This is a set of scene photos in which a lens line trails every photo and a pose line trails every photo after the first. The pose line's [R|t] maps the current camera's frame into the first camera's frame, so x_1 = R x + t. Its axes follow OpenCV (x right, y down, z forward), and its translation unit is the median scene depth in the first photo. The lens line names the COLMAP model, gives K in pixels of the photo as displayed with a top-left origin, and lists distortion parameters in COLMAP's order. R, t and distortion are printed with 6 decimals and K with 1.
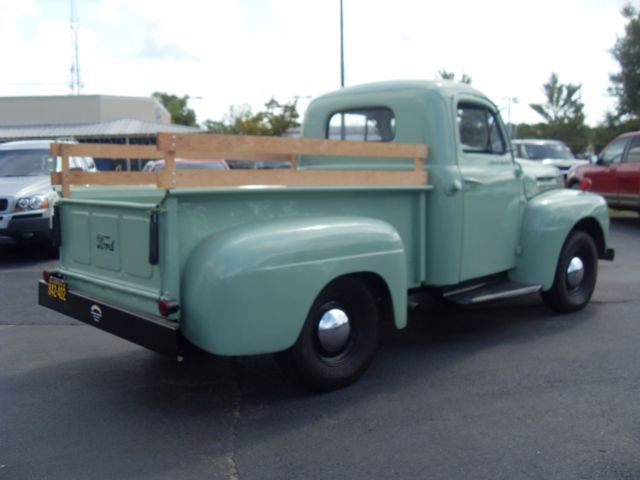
lens RADIAL K [[715.2, 0, 311.0], [0, 715.2, 237.3], [0, 0, 1]] dist [-0.162283, 0.158194]
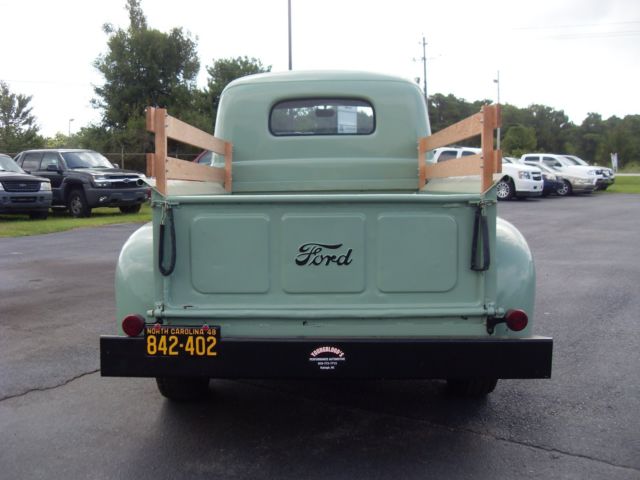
lens RADIAL K [[715.2, 0, 311.0], [0, 715.2, 237.3], [0, 0, 1]] dist [-0.162283, 0.158194]
pose [[0.688504, -0.061176, 0.722648, -0.589217], [0.075706, 0.997055, 0.012277, -0.014180], [-0.721270, 0.046257, 0.691108, 0.380659]]
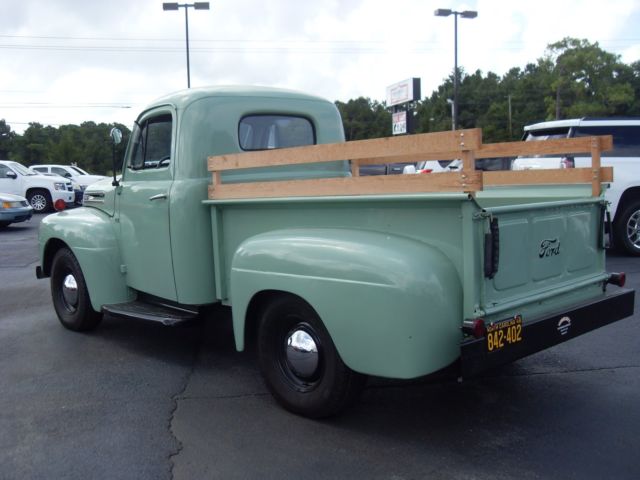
lens RADIAL K [[715.2, 0, 311.0], [0, 715.2, 237.3], [0, 0, 1]] dist [-0.162283, 0.158194]
pose [[-0.021018, -0.082169, 0.996397, -0.862857], [0.132931, 0.987539, 0.084242, -0.089974], [-0.990902, 0.134222, -0.009833, 0.955911]]
